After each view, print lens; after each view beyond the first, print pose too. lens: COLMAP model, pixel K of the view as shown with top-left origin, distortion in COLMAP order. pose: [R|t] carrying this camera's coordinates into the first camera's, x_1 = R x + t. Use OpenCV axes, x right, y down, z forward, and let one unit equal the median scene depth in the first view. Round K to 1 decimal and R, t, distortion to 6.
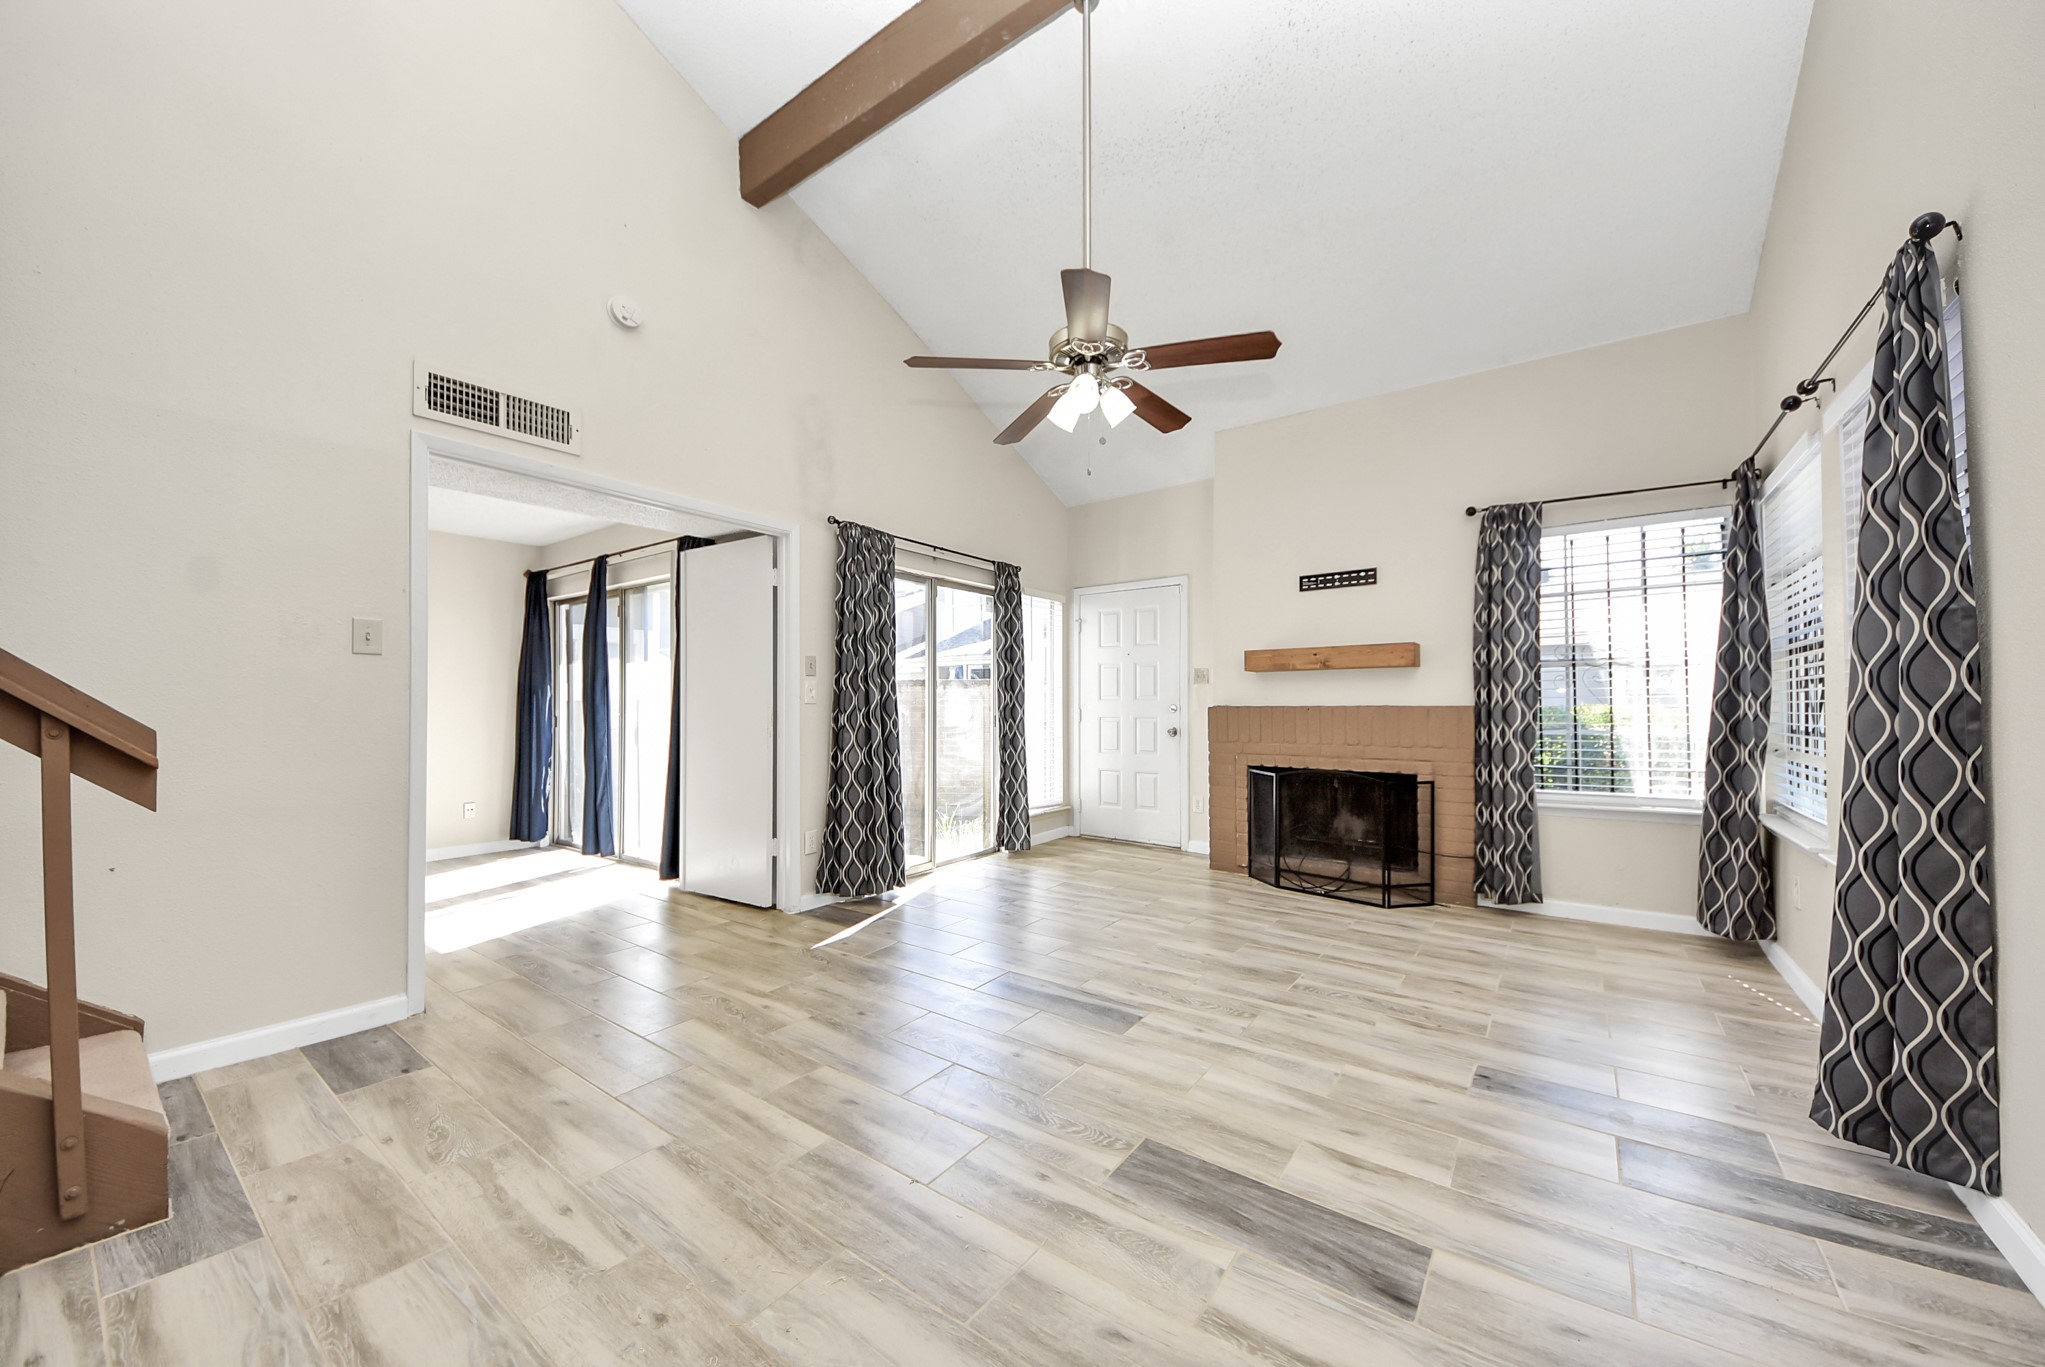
lens RADIAL K [[741.0, 0, 1020.9], [0, 741.0, 689.7], [0, 0, 1]] dist [0.006230, -0.008848]
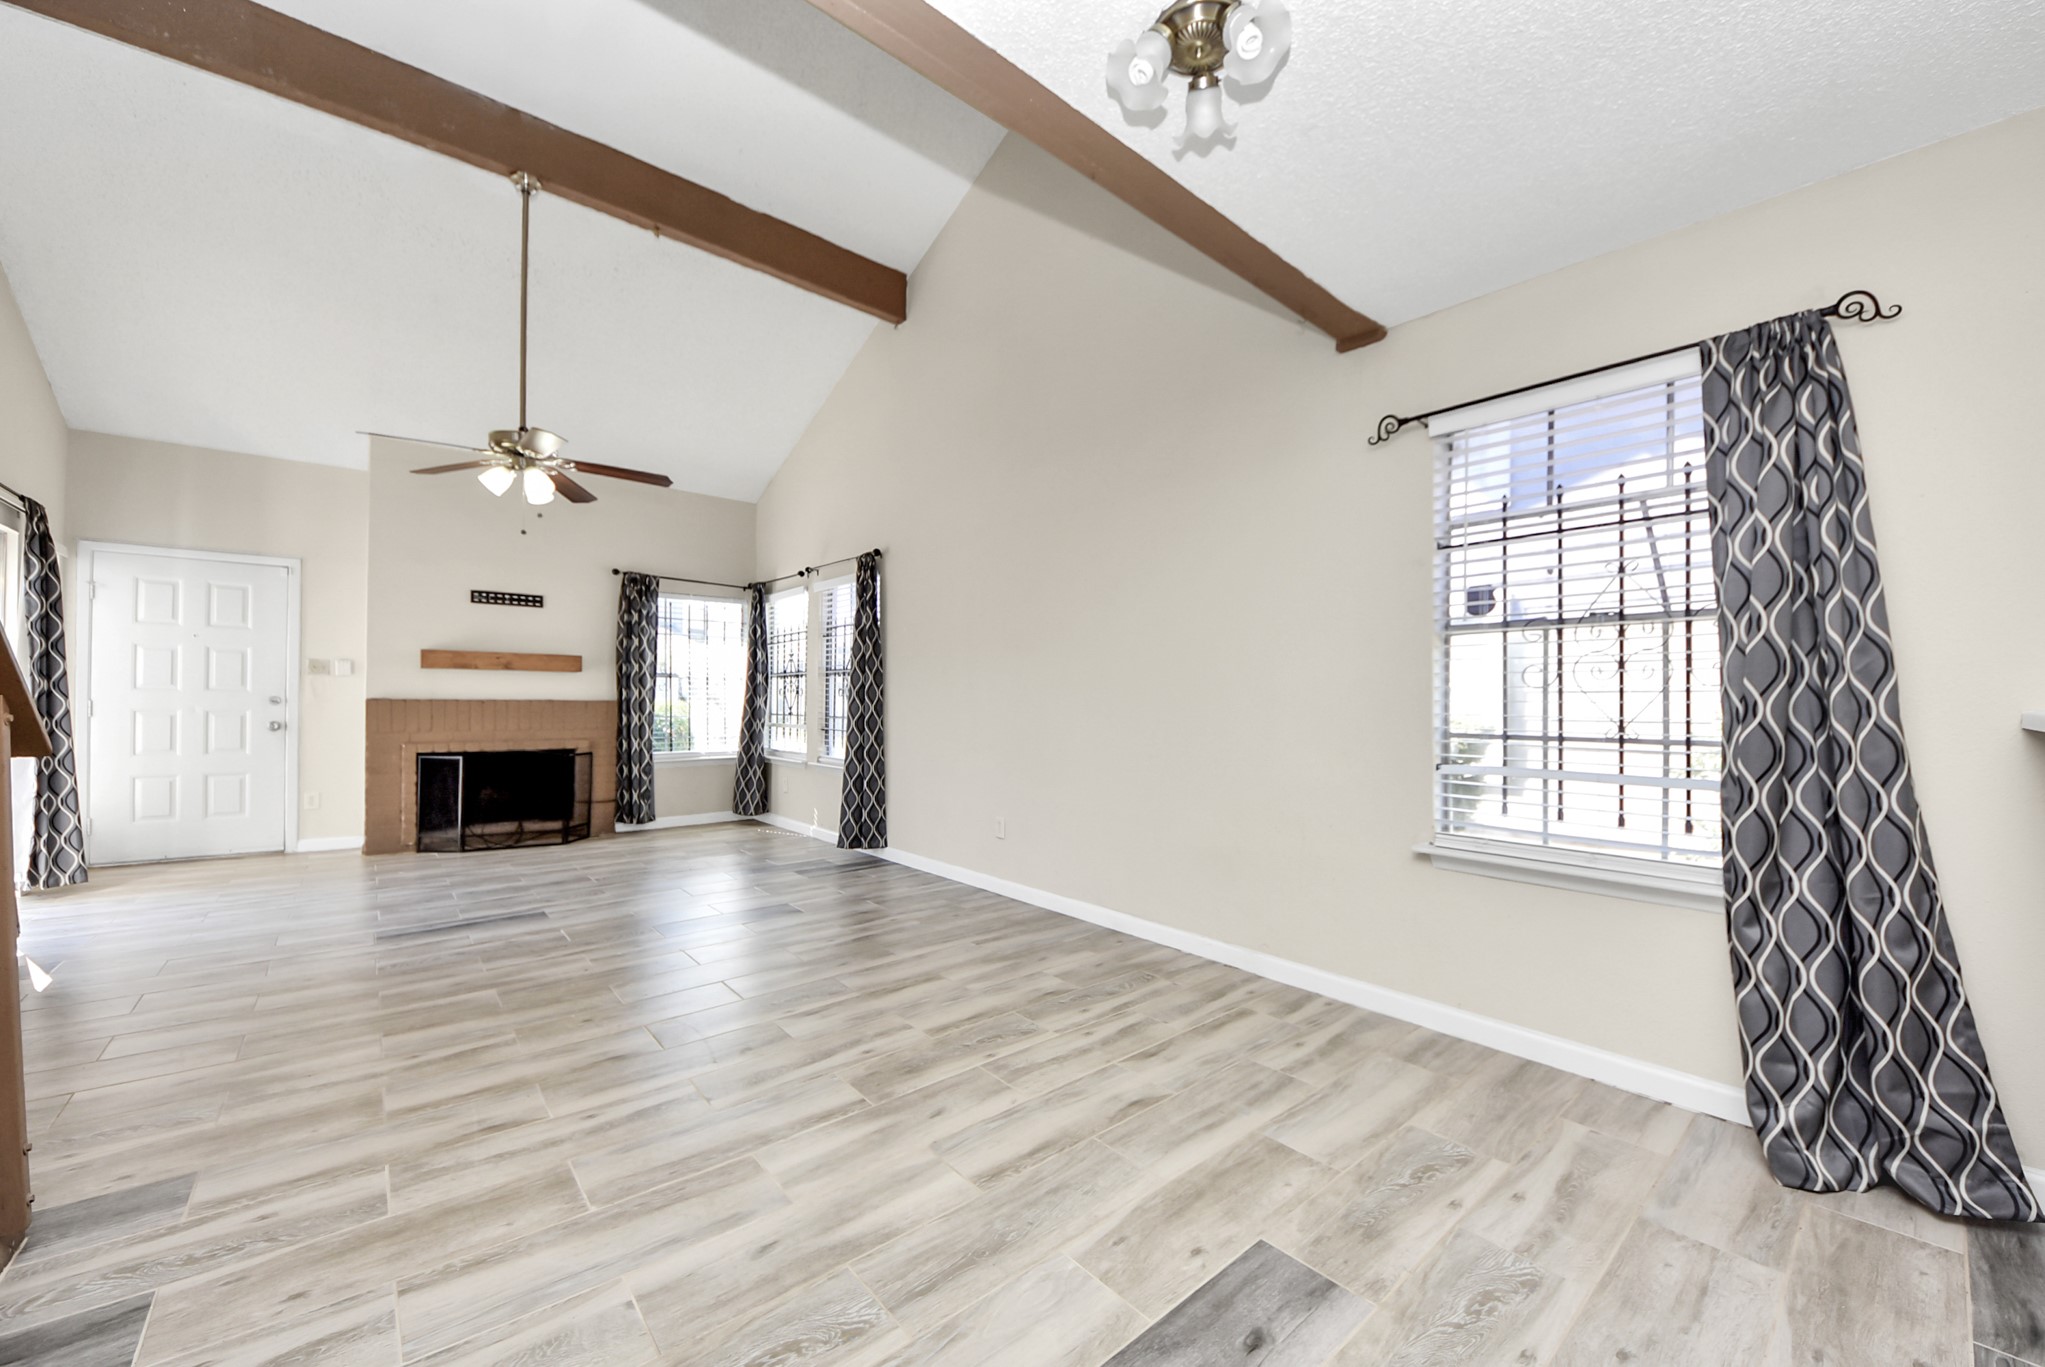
lens RADIAL K [[741.0, 0, 1091.5], [0, 741.0, 702.2], [0, 0, 1]] dist [0.006230, -0.008848]
pose [[0.152361, 0.006561, 0.988303, -0.756671], [-0.027849, 0.999609, -0.002343, 0.001239], [-0.987932, -0.027166, 0.152485, -0.191680]]
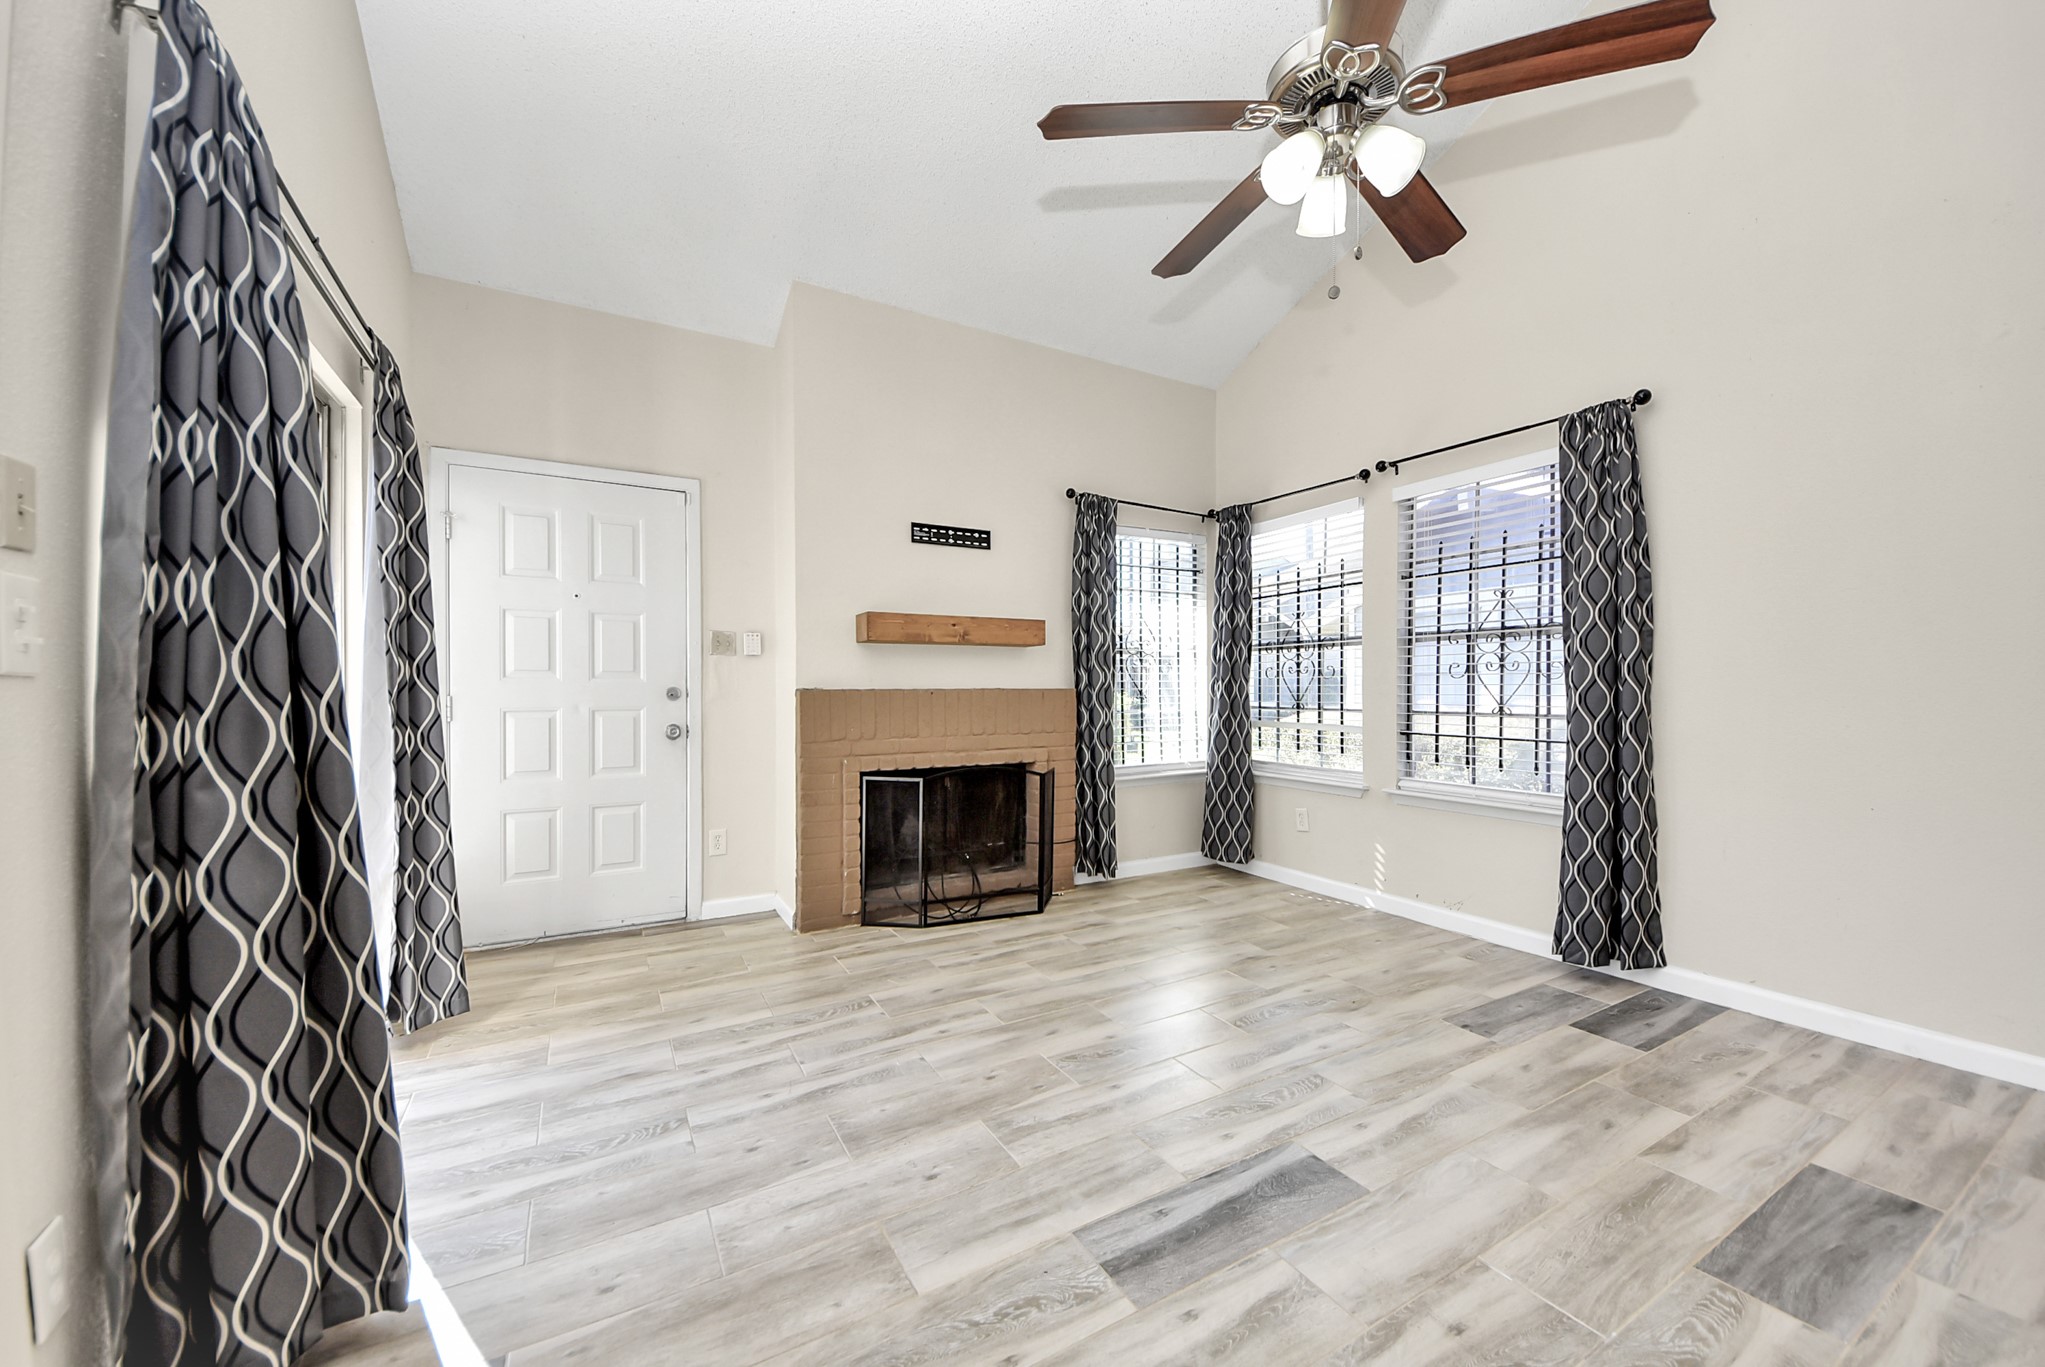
lens RADIAL K [[787.7, 0, 1056.9], [0, 787.7, 690.9], [0, 0, 1]] dist [0.010259, -0.001943]
pose [[0.374382, -0.005113, 0.927260, -0.394741], [-0.020530, 0.999694, 0.013801, 0.010806], [-0.927047, -0.024204, 0.374163, 0.644347]]
